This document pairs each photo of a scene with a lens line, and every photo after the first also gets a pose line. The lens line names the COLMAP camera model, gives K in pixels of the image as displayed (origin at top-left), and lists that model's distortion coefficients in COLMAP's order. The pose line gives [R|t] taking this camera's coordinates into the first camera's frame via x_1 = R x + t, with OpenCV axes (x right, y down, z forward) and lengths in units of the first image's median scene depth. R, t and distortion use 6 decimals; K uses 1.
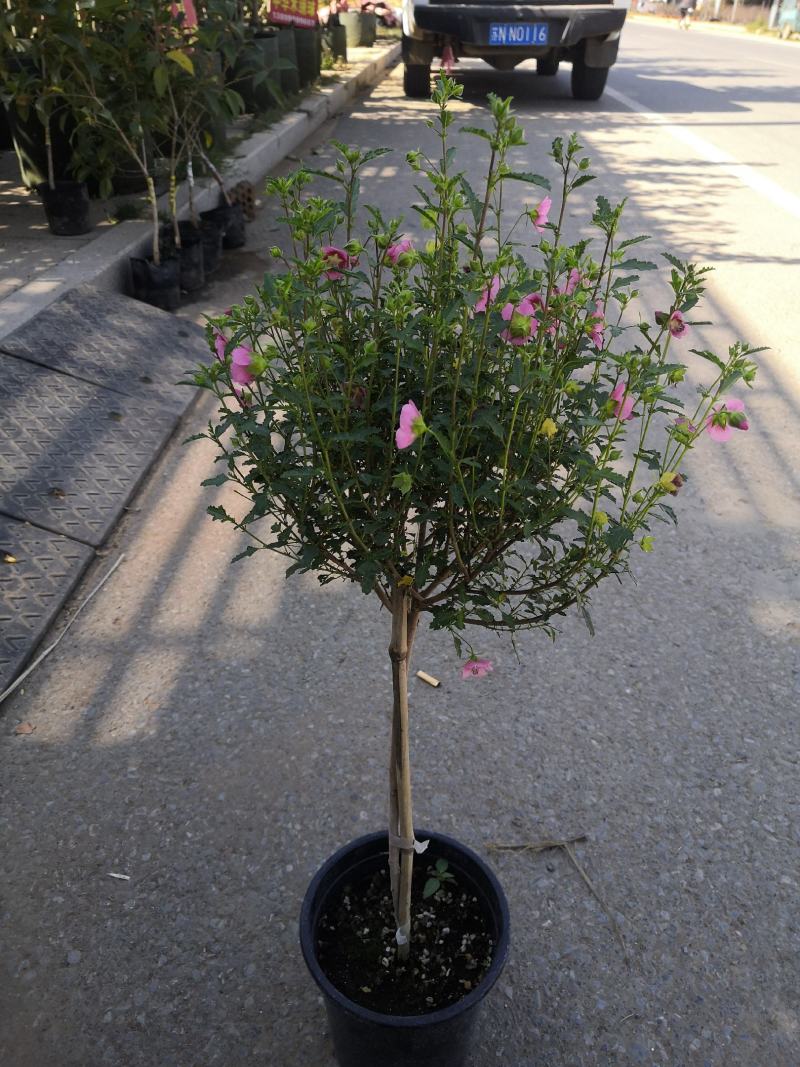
lens RADIAL K [[829.1, 0, 398.4], [0, 829.1, 529.1], [0, 0, 1]] dist [-0.023241, 0.047446]
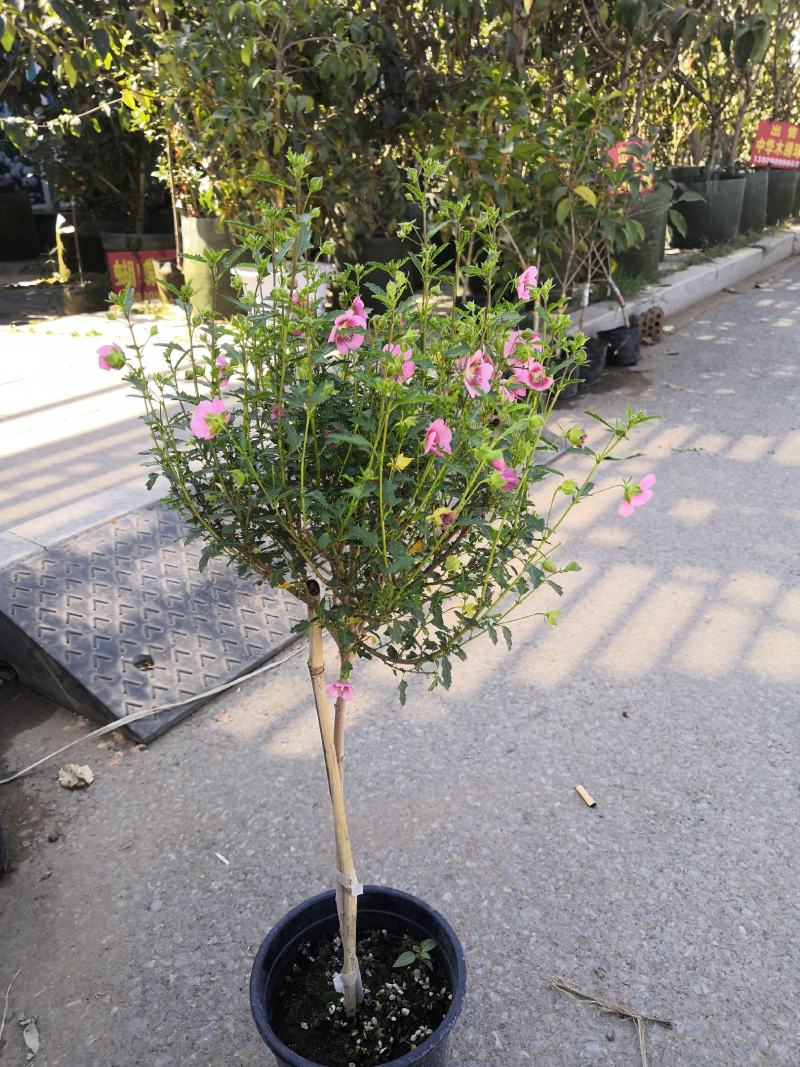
lens RADIAL K [[829.1, 0, 403.2], [0, 829.1, 531.6], [0, 0, 1]] dist [-0.023241, 0.047446]
pose [[0.860152, 0.175444, -0.478914, 0.262162], [-0.241134, 0.967293, -0.078734, 0.016771], [0.449437, 0.183206, 0.874324, 0.040659]]
